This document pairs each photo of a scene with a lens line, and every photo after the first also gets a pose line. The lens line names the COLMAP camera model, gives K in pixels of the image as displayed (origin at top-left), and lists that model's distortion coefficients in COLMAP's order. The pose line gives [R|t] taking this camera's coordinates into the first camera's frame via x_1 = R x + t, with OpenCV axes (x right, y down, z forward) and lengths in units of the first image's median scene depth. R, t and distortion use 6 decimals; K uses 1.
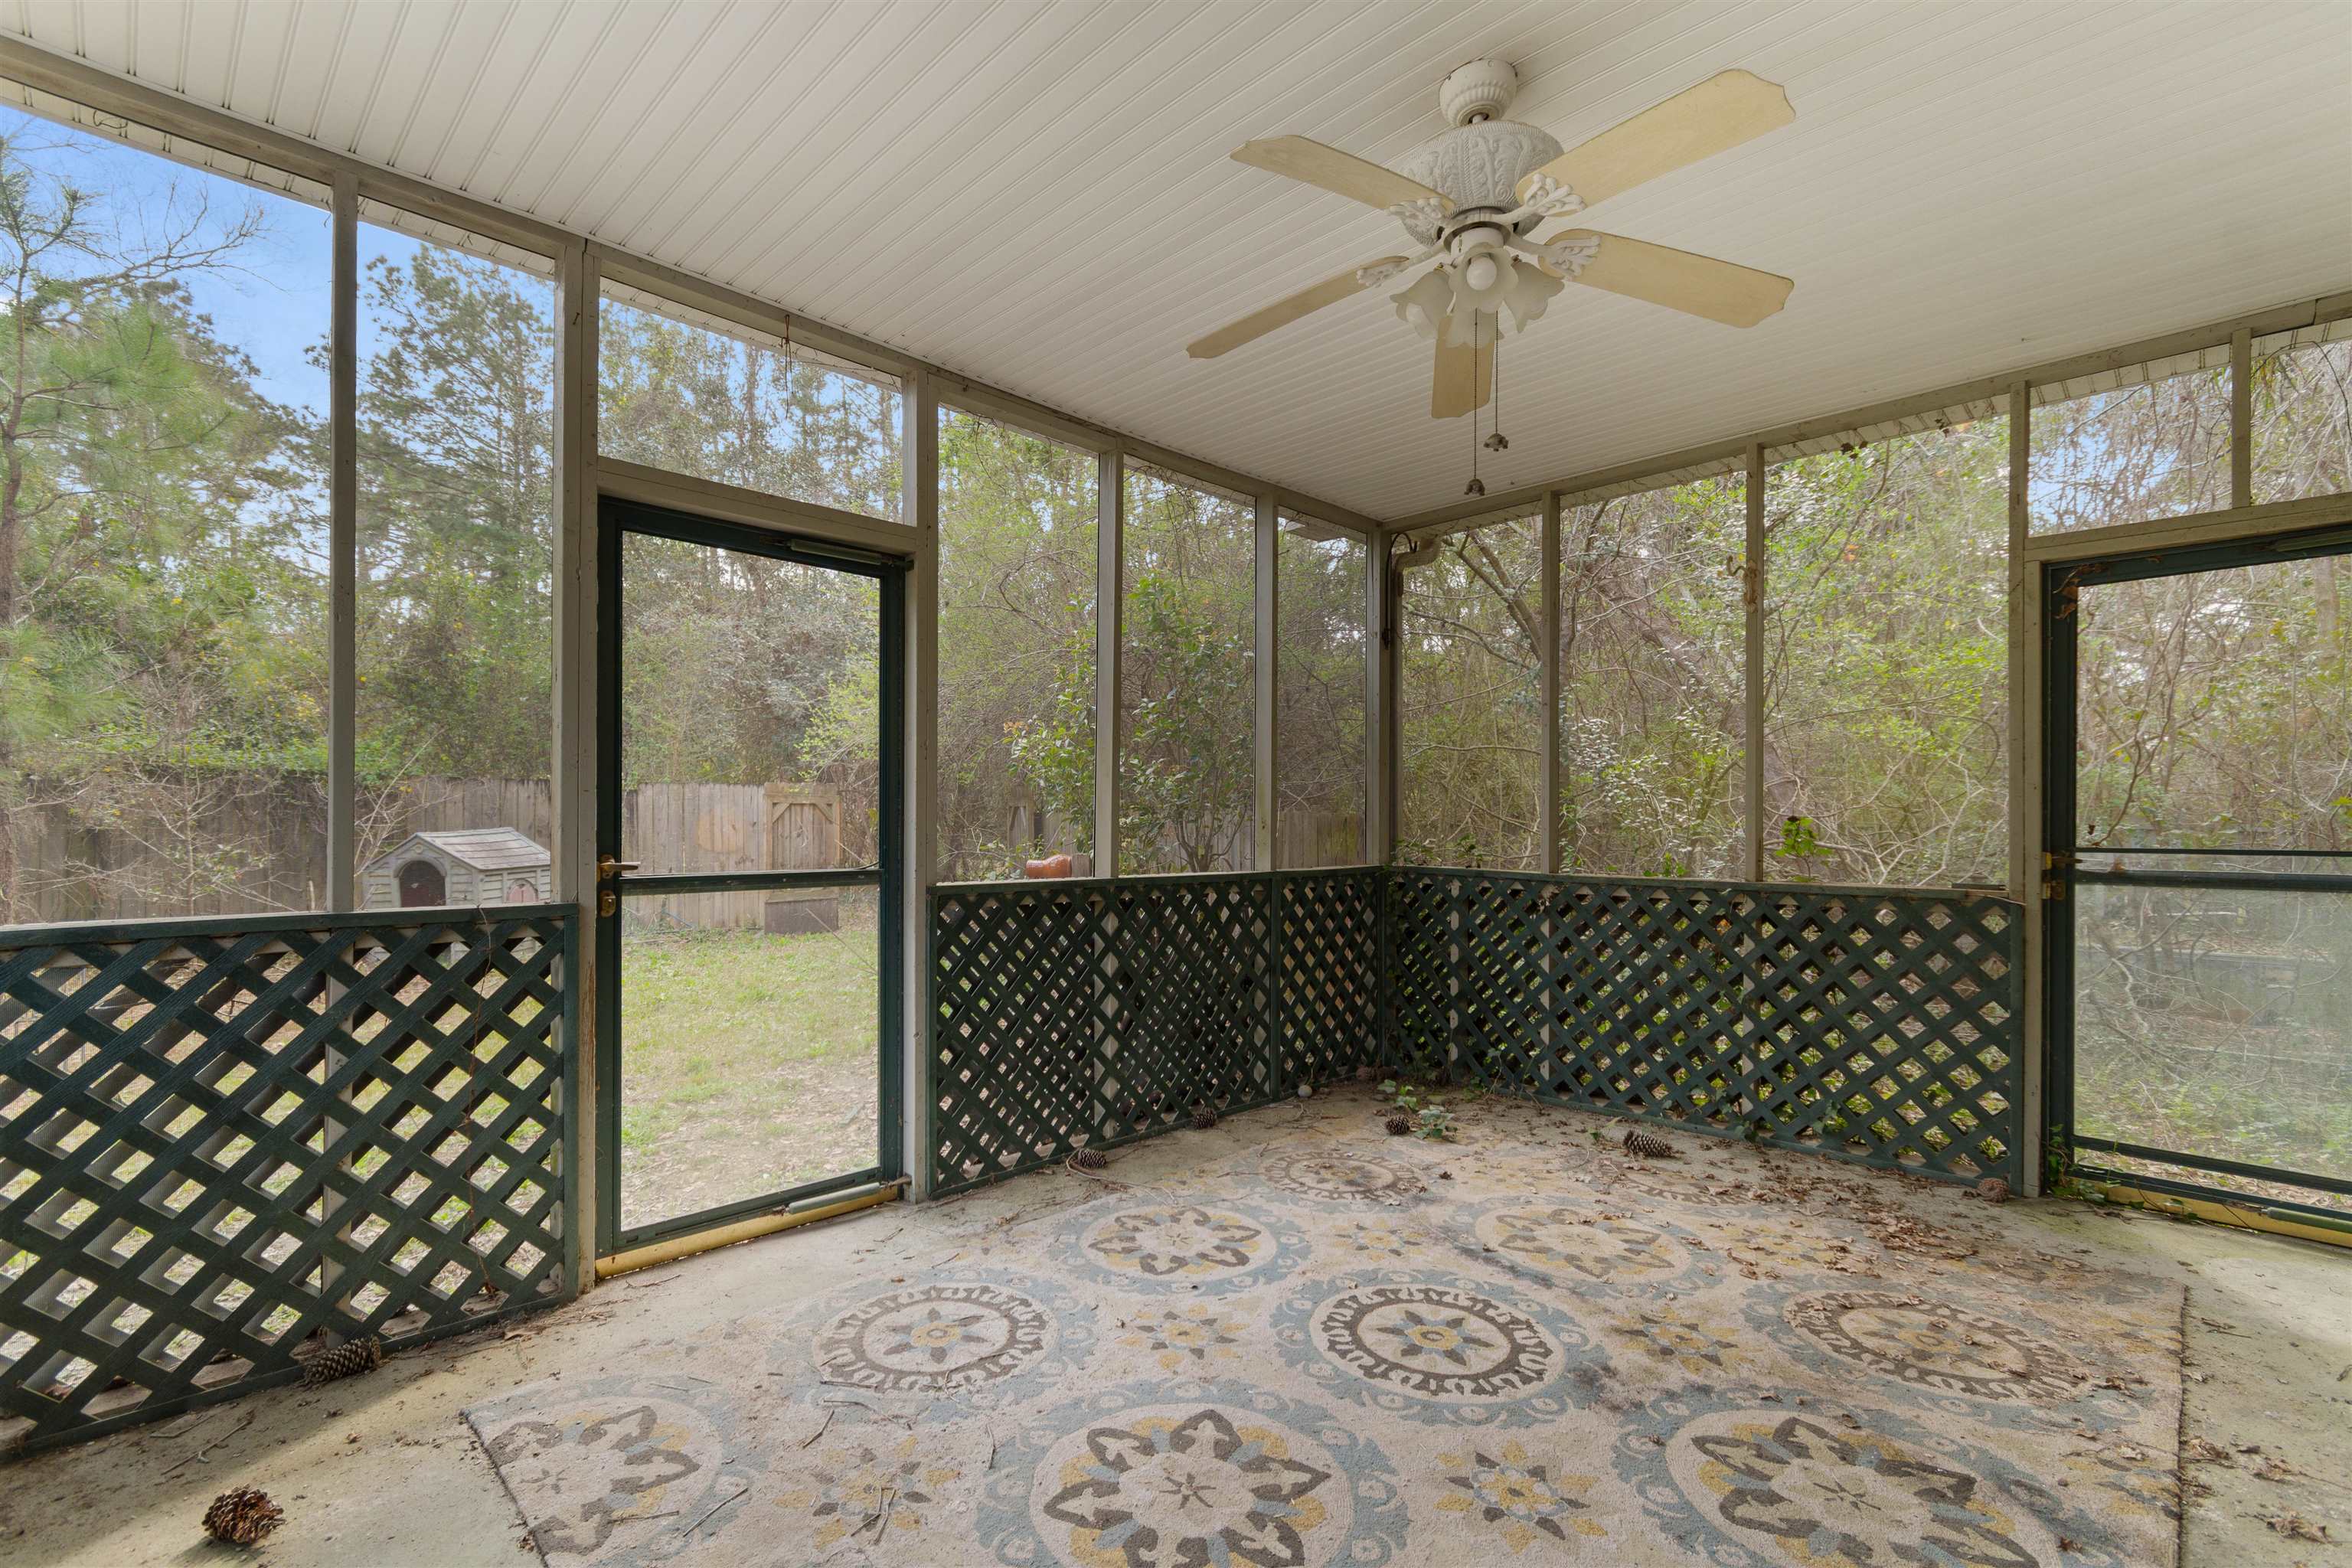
lens RADIAL K [[1054.2, 0, 1168.5], [0, 1054.2, 807.1], [0, 0, 1]] dist [0.005634, -0.000355]
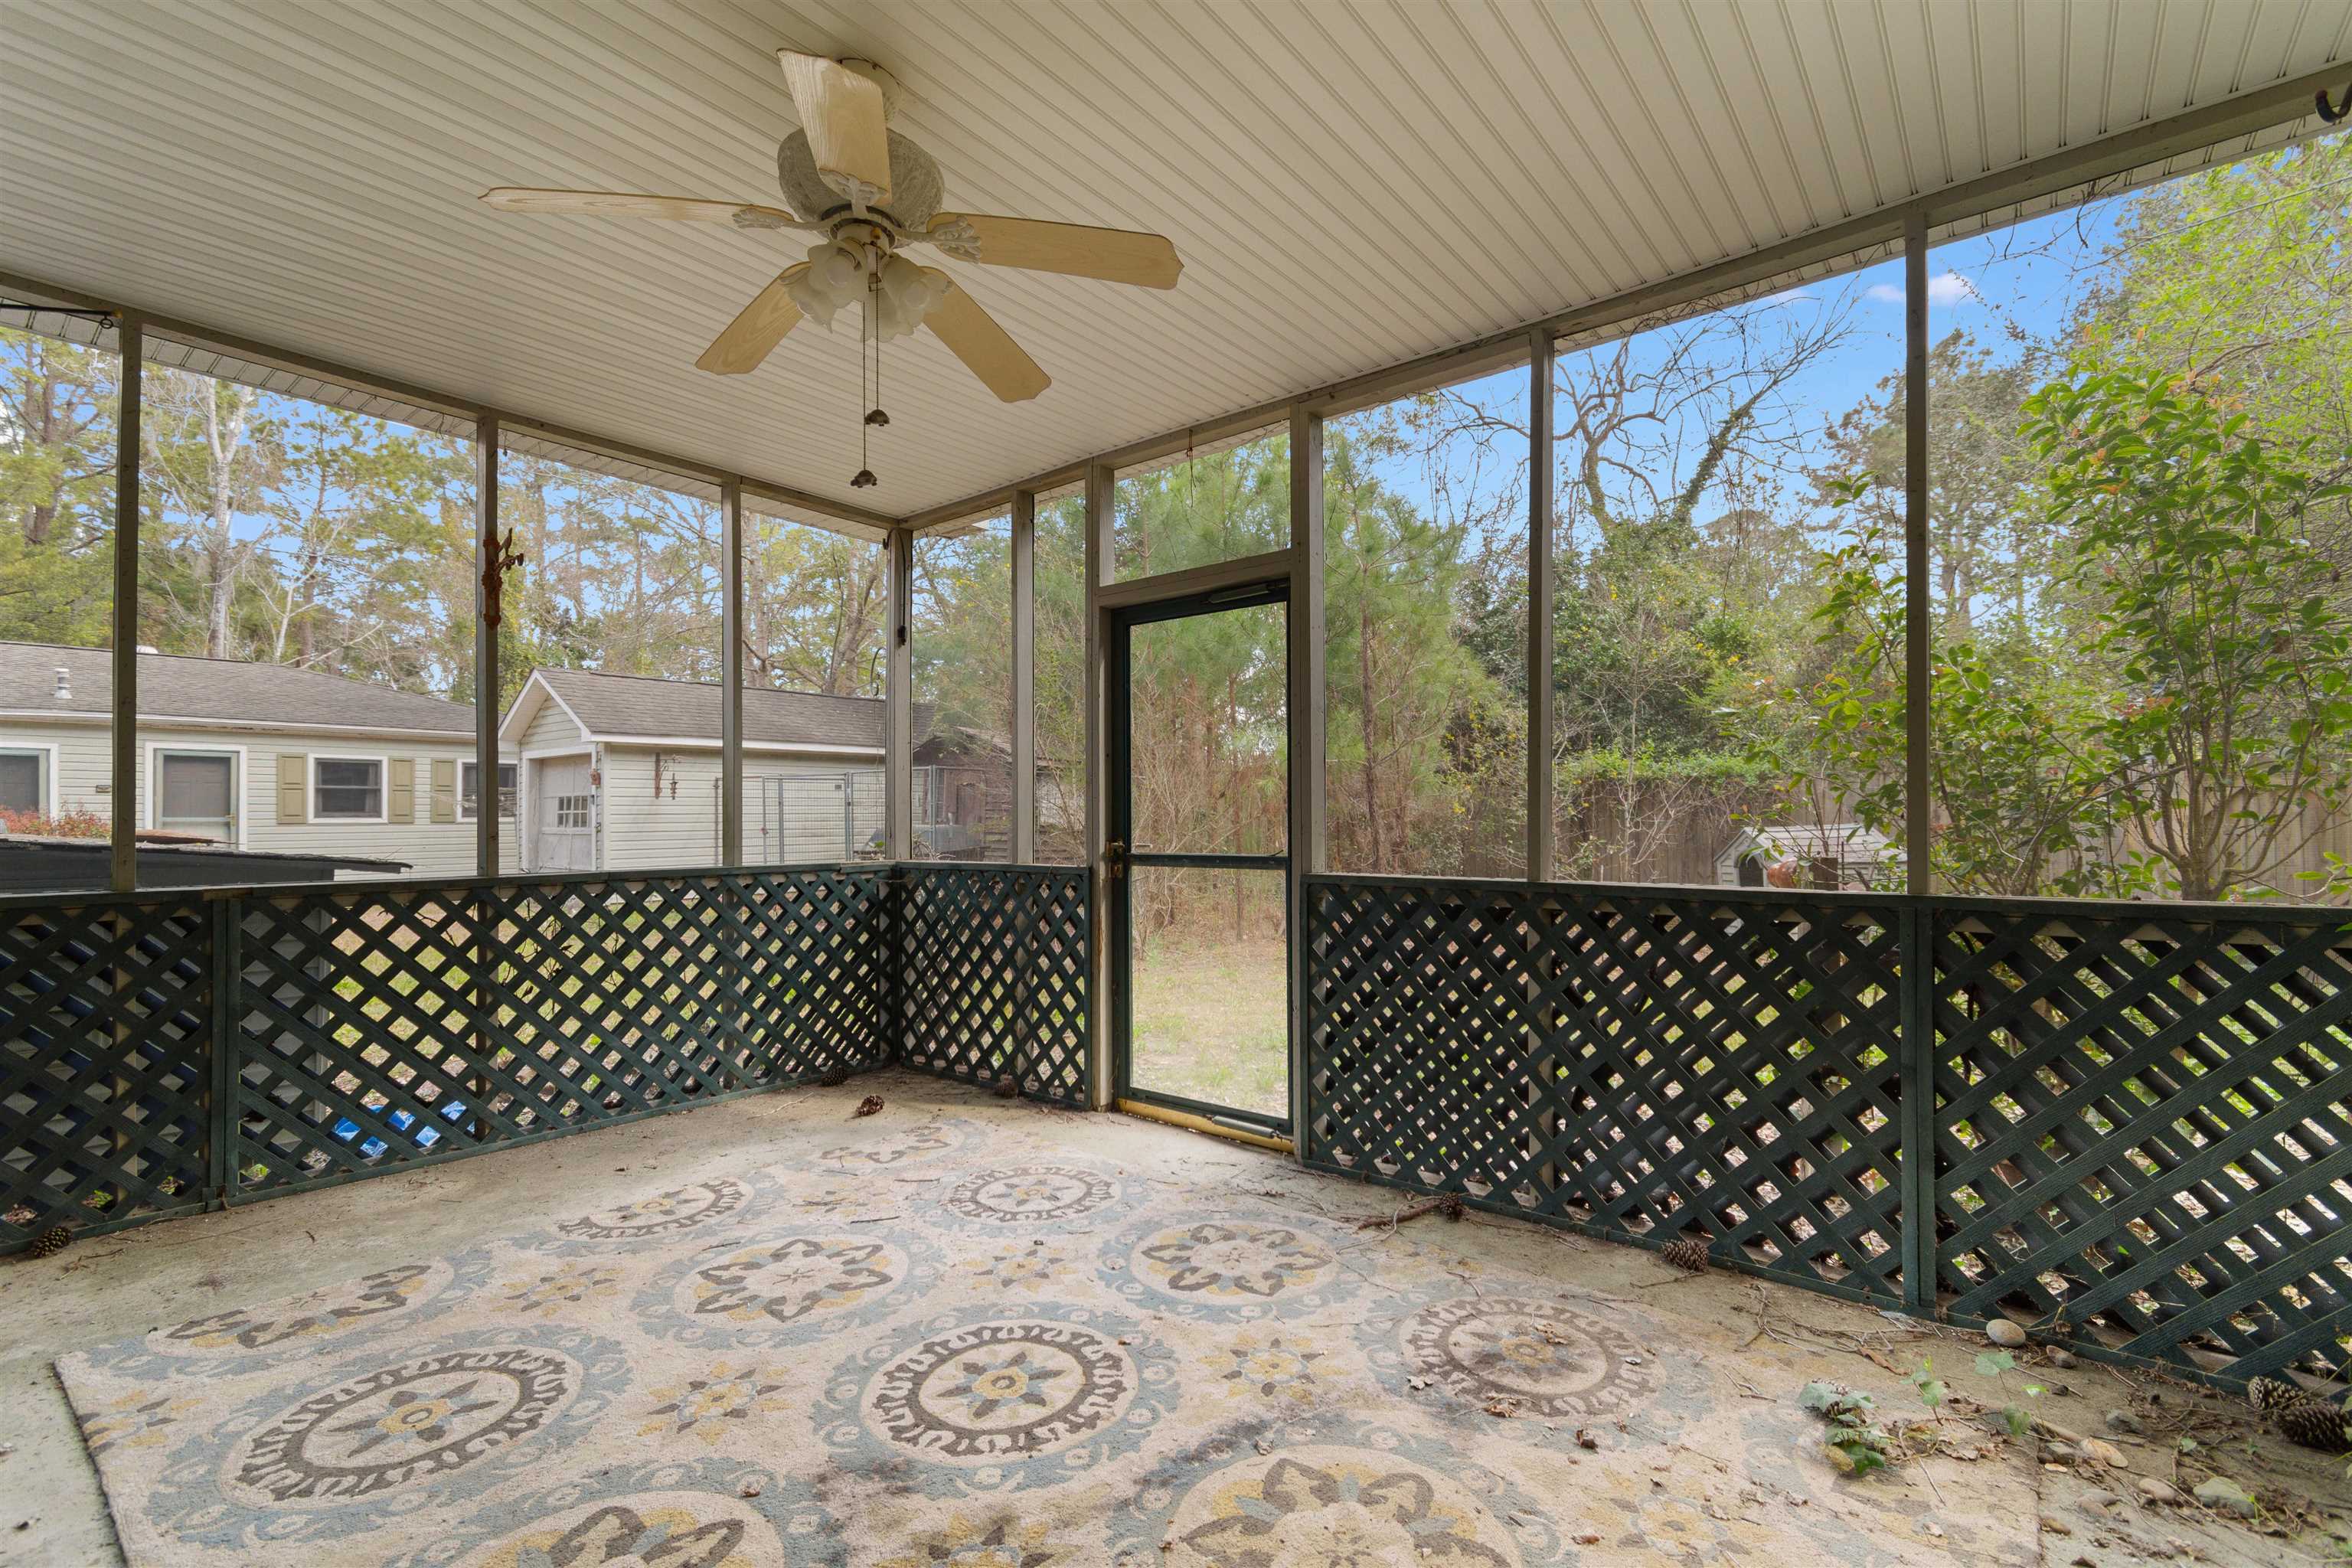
lens RADIAL K [[1054.2, 0, 1167.8], [0, 1054.2, 800.1], [0, 0, 1]] dist [0.005634, -0.000355]
pose [[0.091359, -0.025952, -0.995480, 1.072685], [0.020368, 0.999500, -0.024187, 0.028404], [0.995610, -0.018066, 0.091842, 0.977860]]
